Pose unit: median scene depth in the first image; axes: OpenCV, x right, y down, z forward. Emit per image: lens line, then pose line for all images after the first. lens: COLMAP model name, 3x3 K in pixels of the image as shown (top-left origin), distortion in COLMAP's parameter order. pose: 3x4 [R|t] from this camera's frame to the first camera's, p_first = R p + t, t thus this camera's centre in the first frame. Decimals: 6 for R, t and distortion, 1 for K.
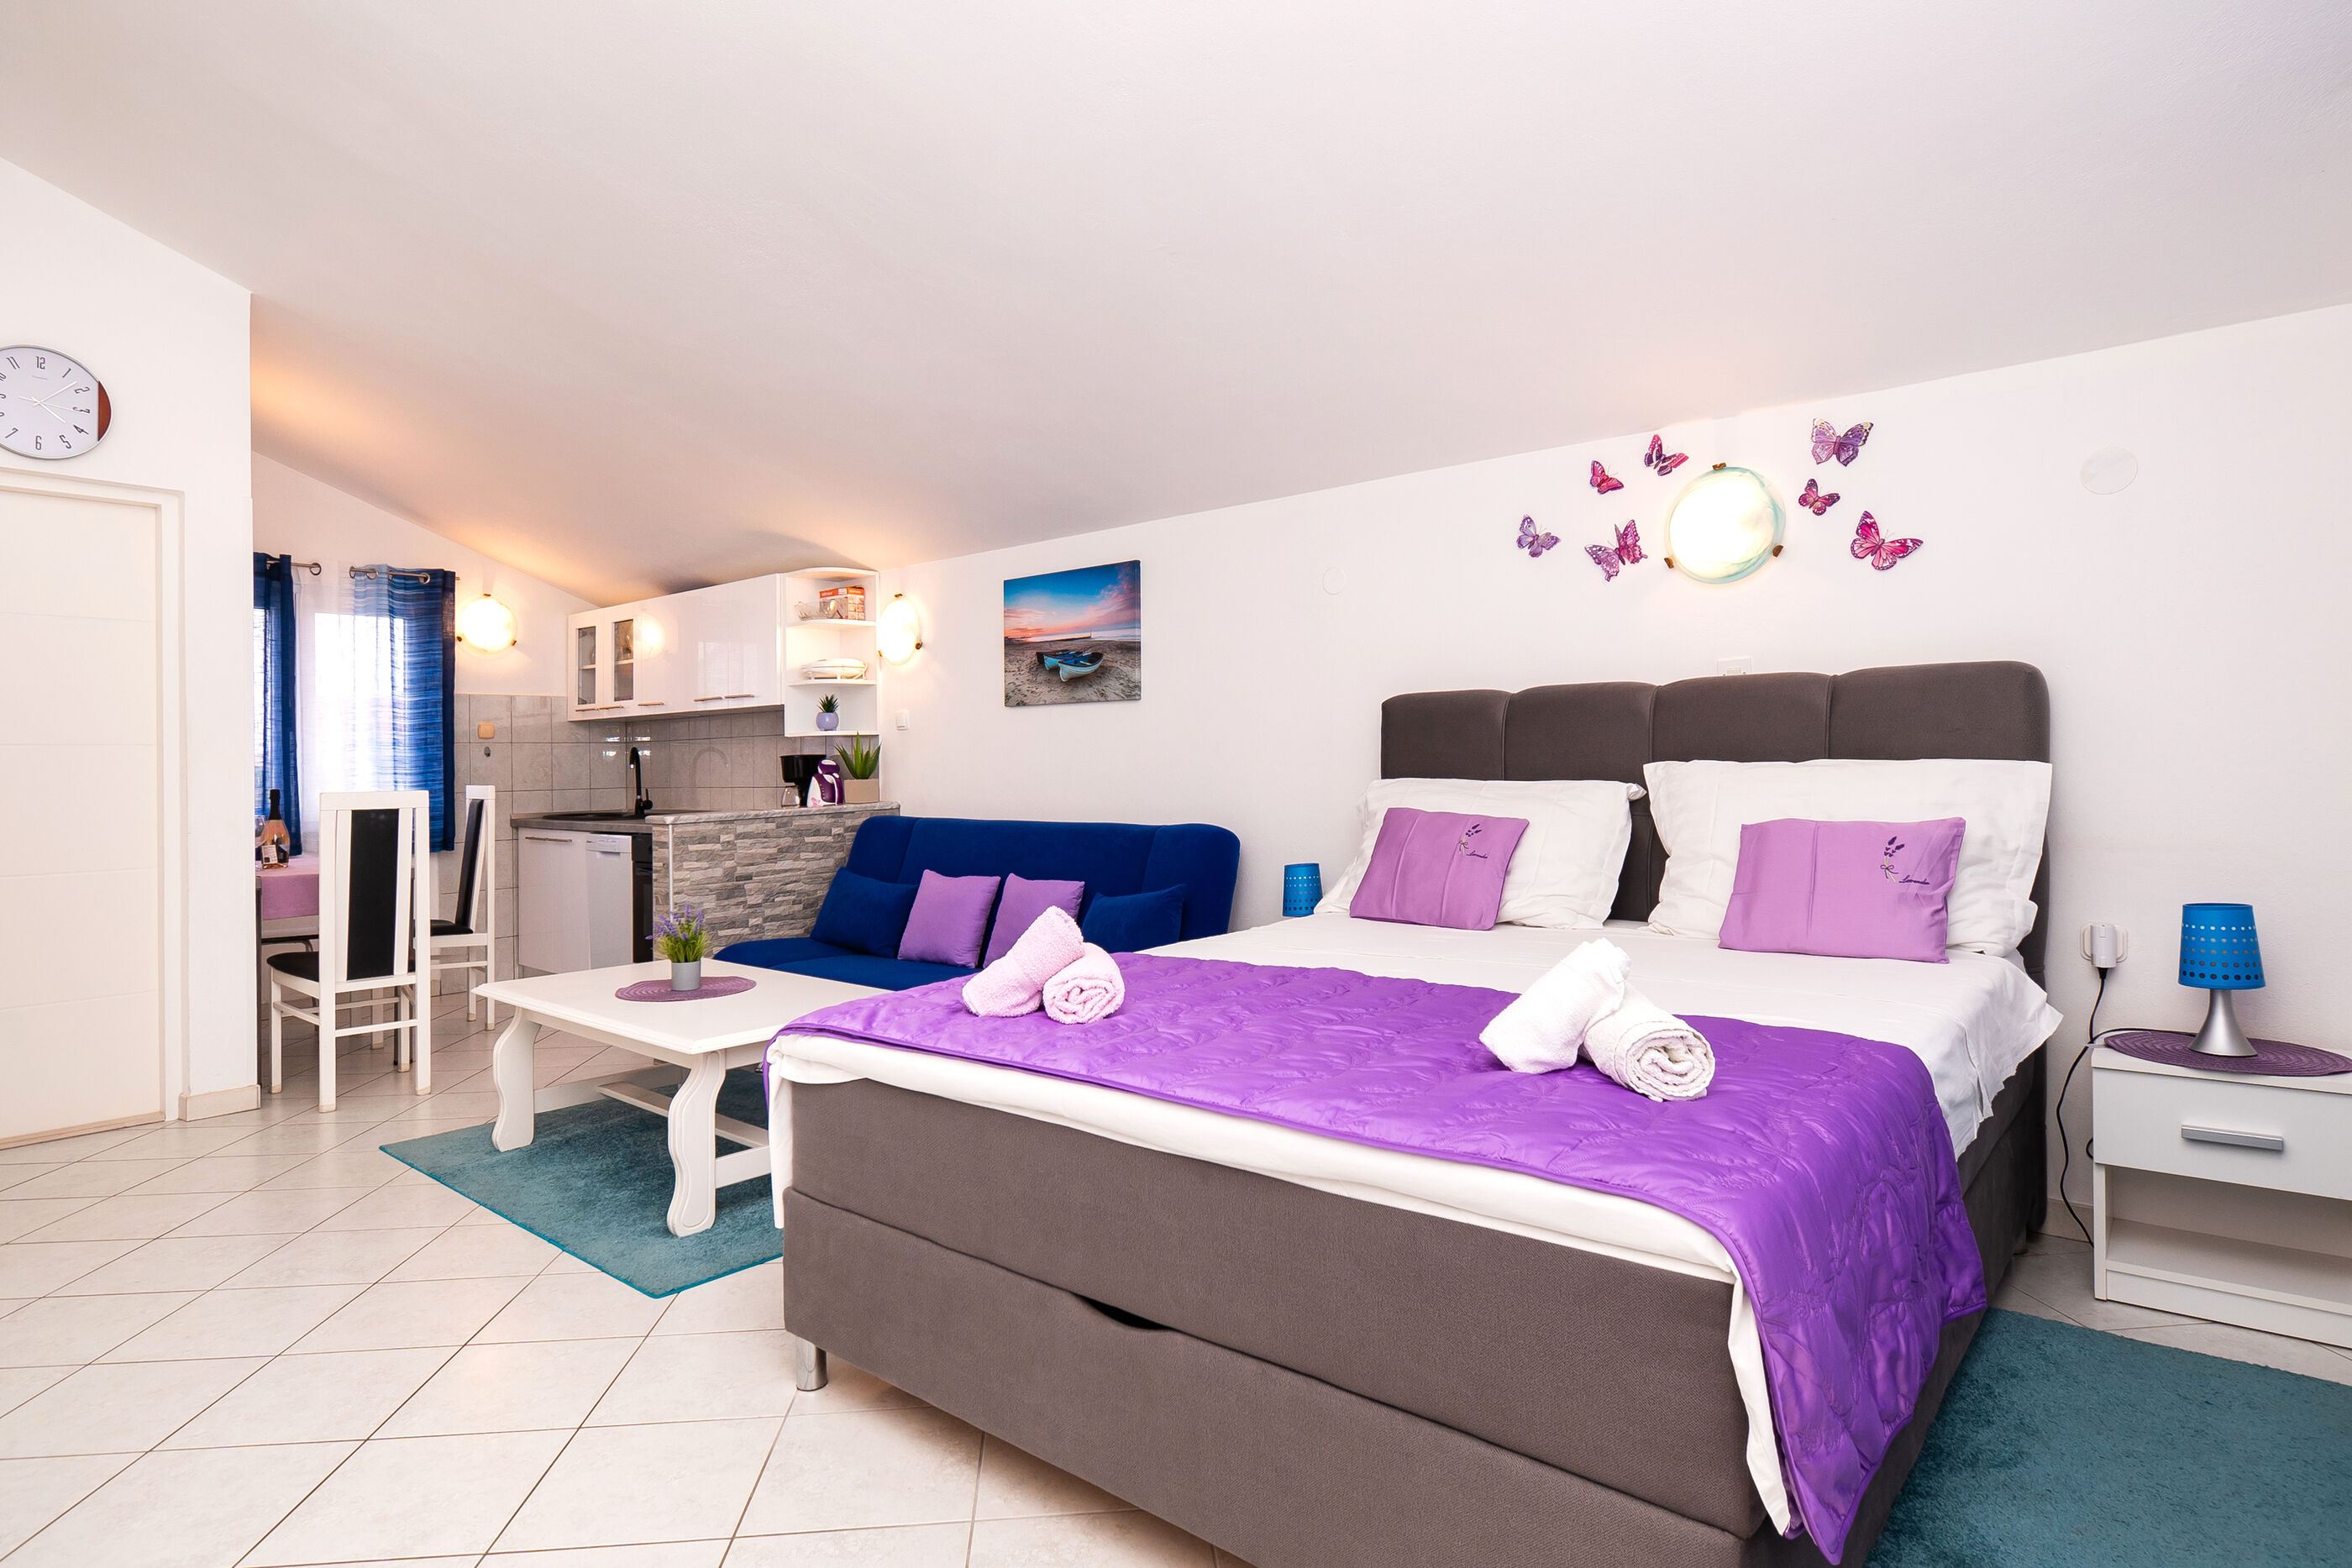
lens RADIAL K [[1236.5, 0, 1197.2], [0, 1236.5, 741.6], [0, 0, 1]] dist [0.001566, 0.000203]
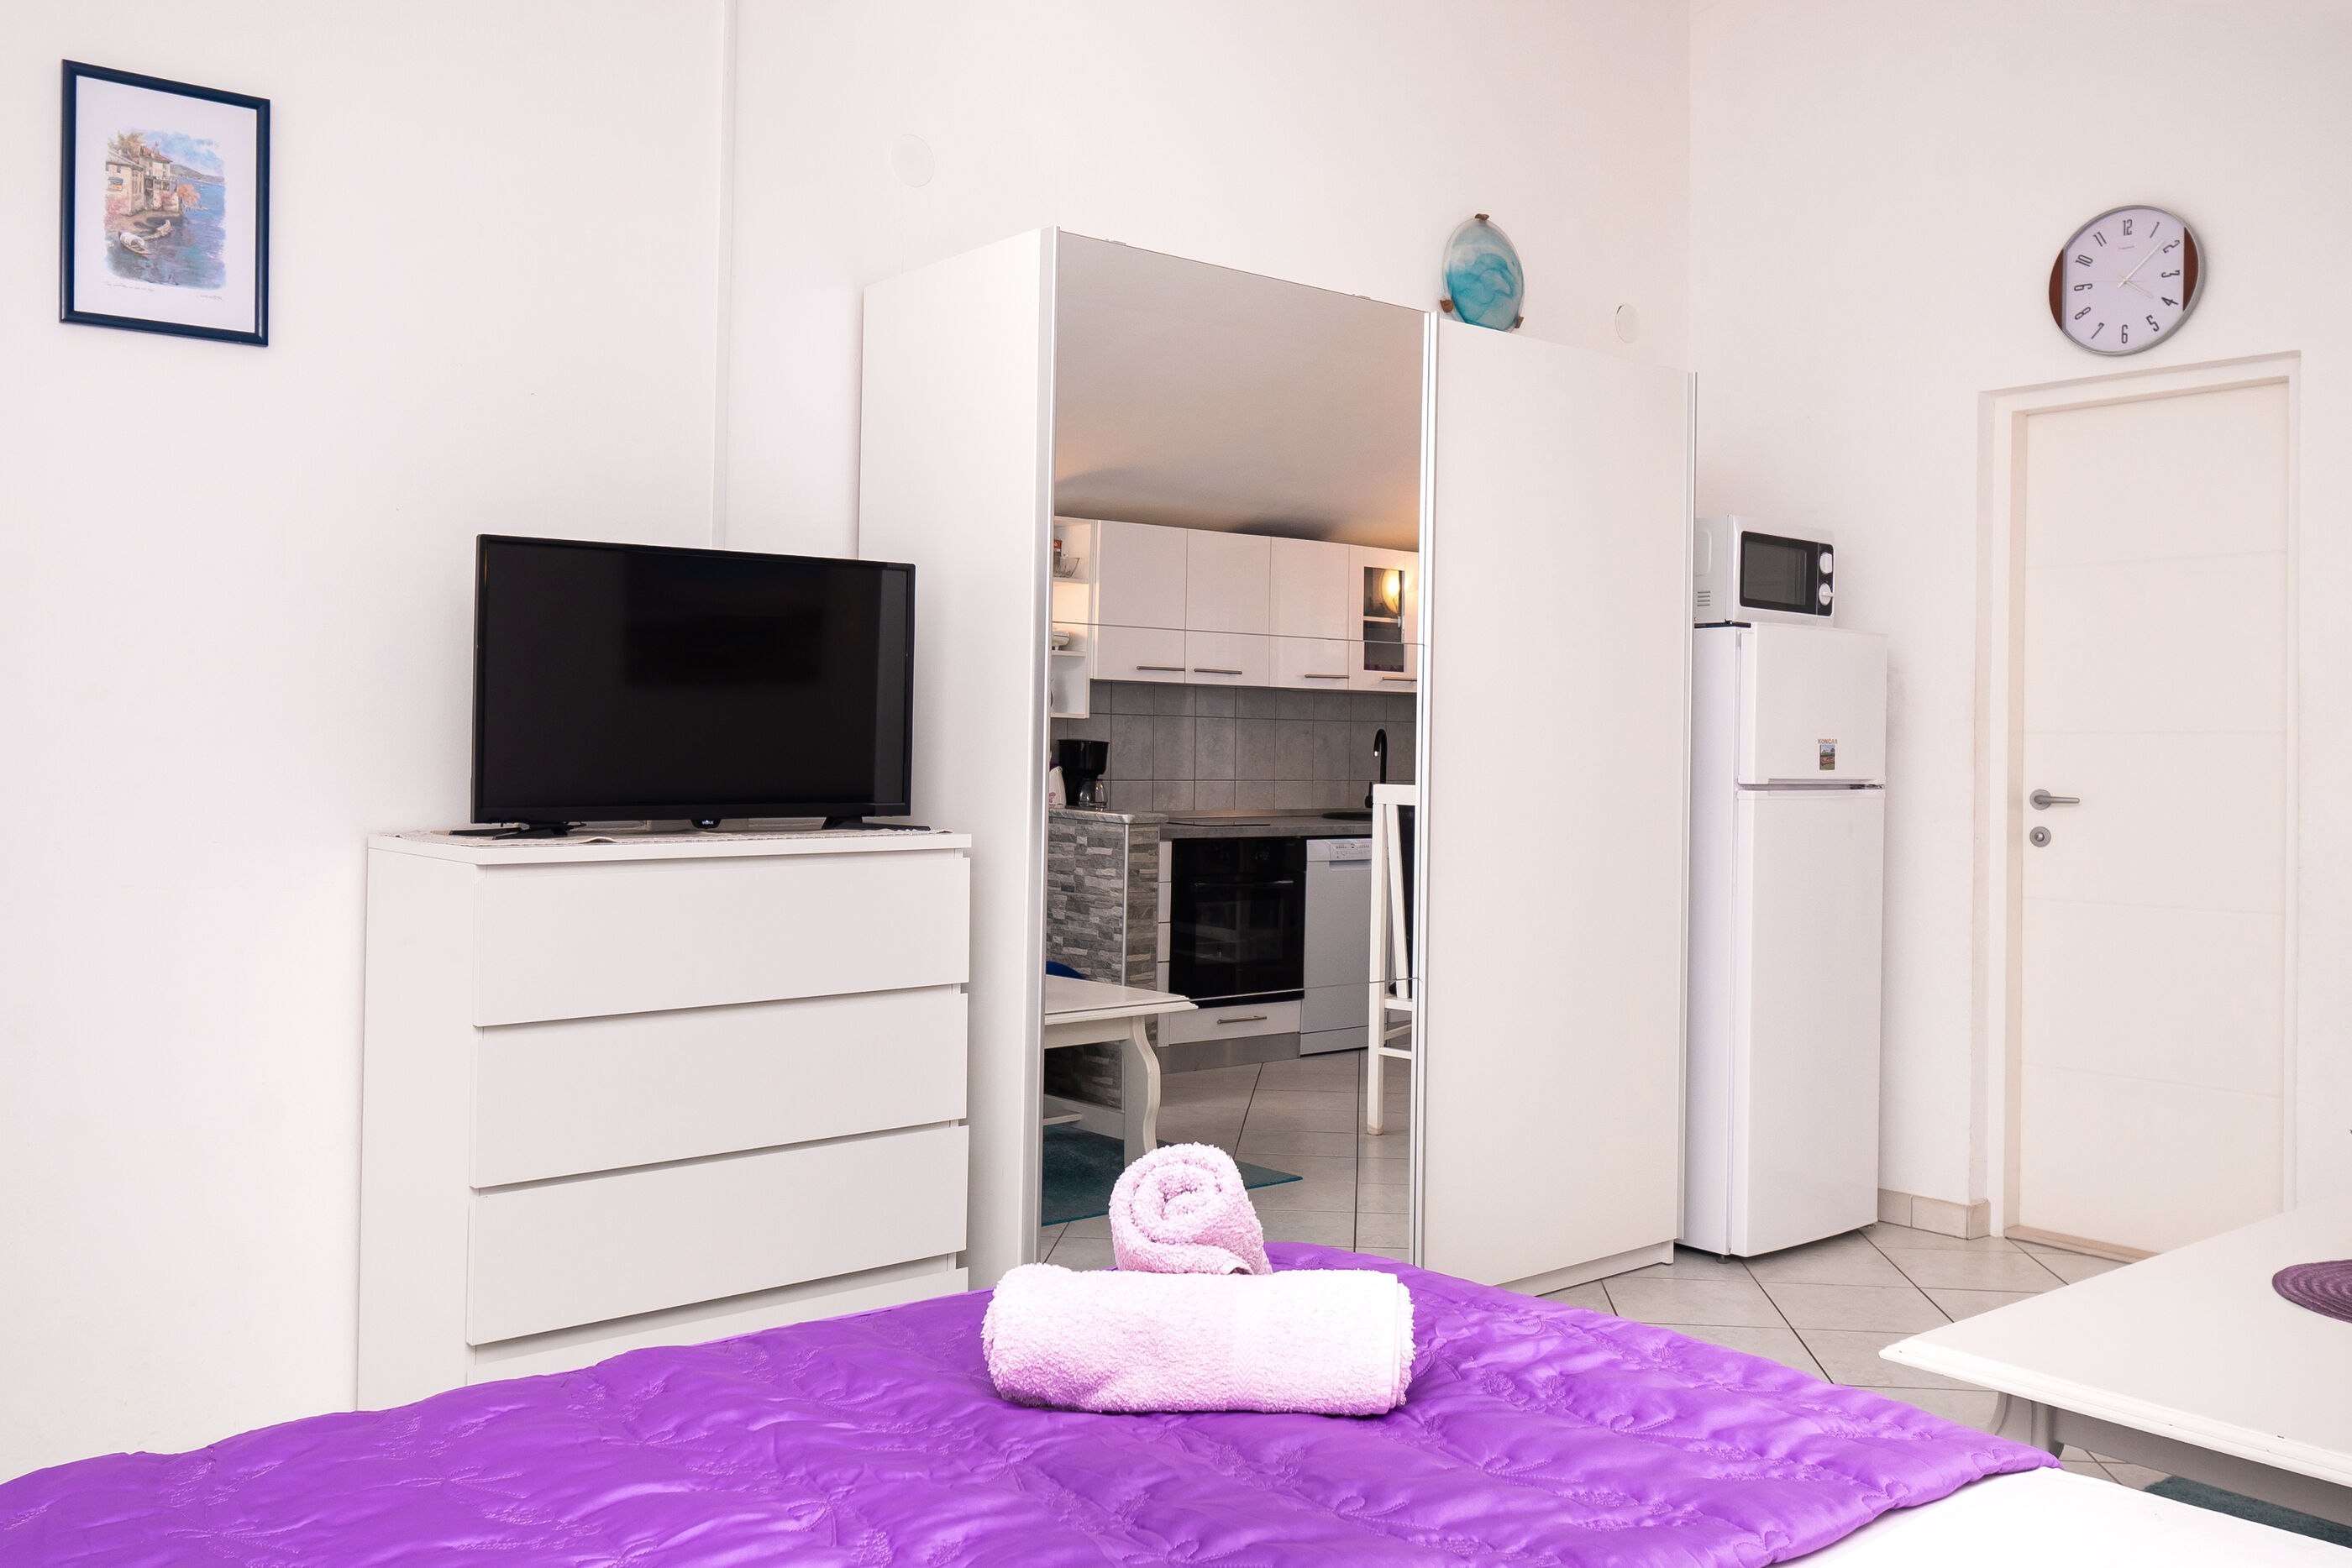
lens RADIAL K [[1889.6, 0, 1185.2], [0, 1889.6, 711.9], [0, 0, 1]] dist [-0.006130, -0.008499]
pose [[-0.195913, -0.001767, -0.980620, 0.216961], [0.010579, 0.999936, -0.003916, -0.009961], [0.980564, -0.011141, -0.195882, 0.485209]]
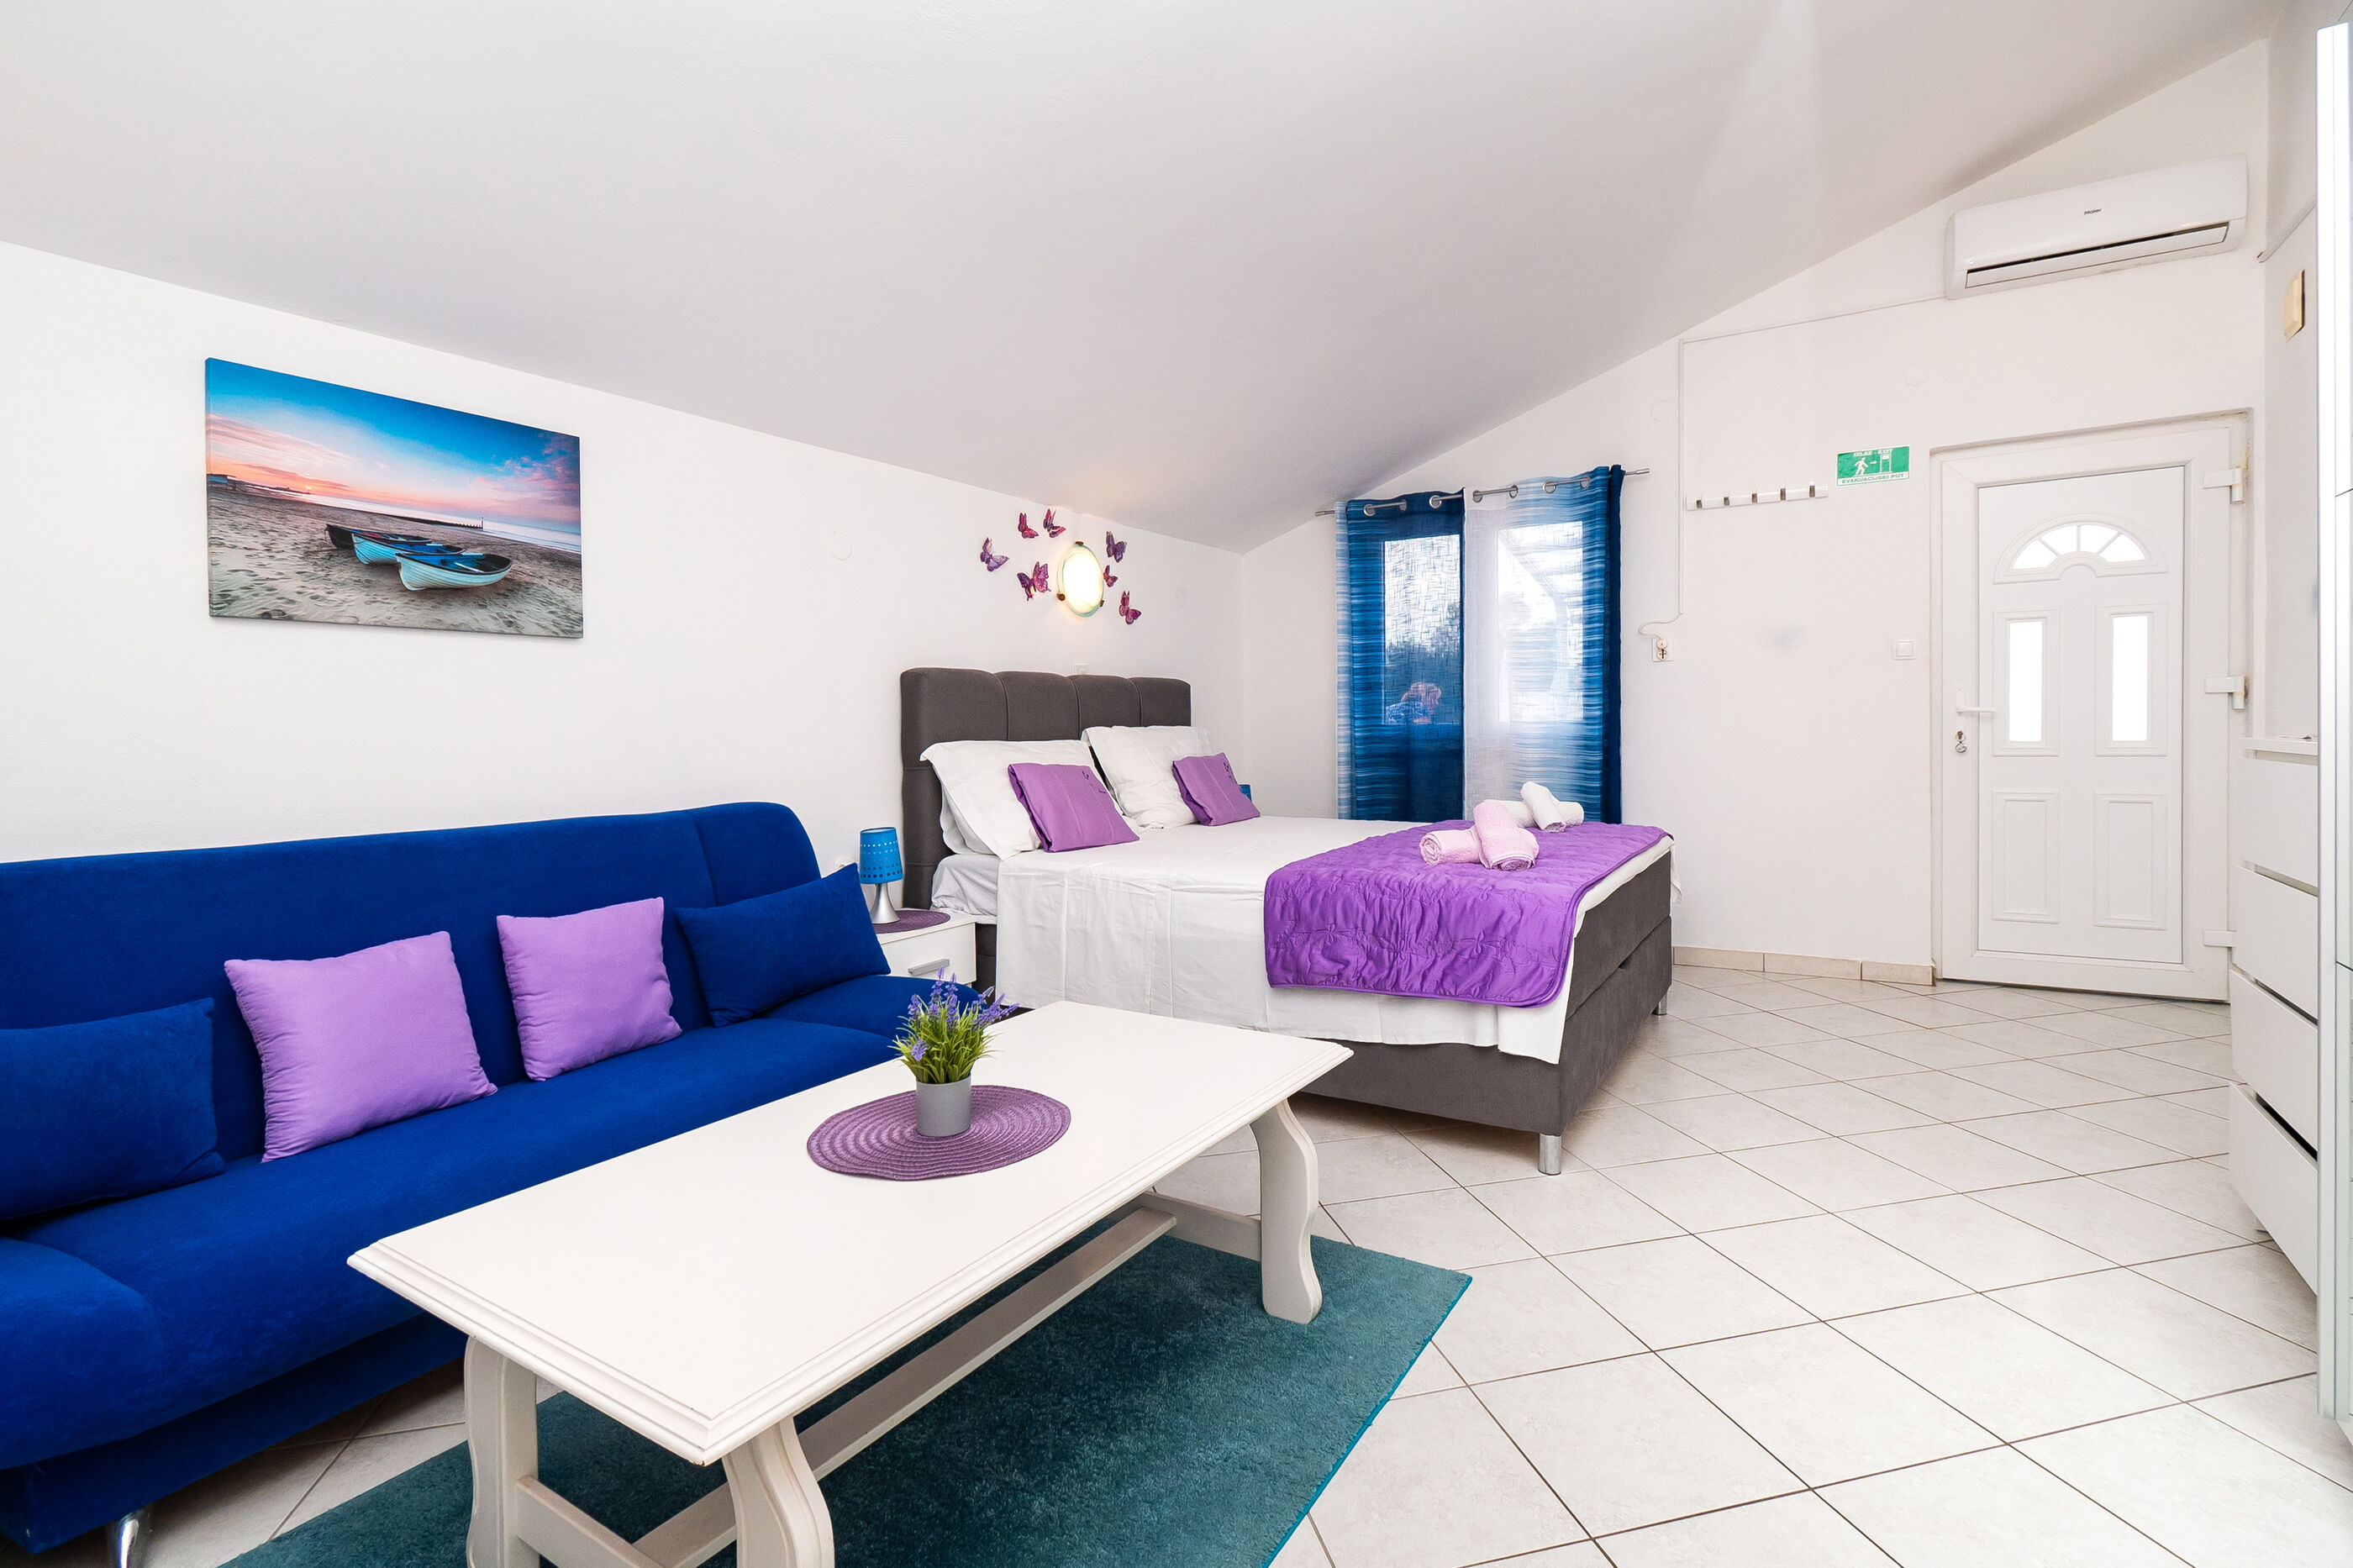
lens RADIAL K [[1063.2, 0, 1177.1], [0, 1063.2, 731.6], [0, 0, 1]] dist [0.002817, -0.000858]
pose [[-0.112704, 0.011679, 0.993560, -0.617681], [0.003208, 0.999930, -0.011390, 0.023785], [-0.993623, 0.001904, -0.112734, 0.667998]]
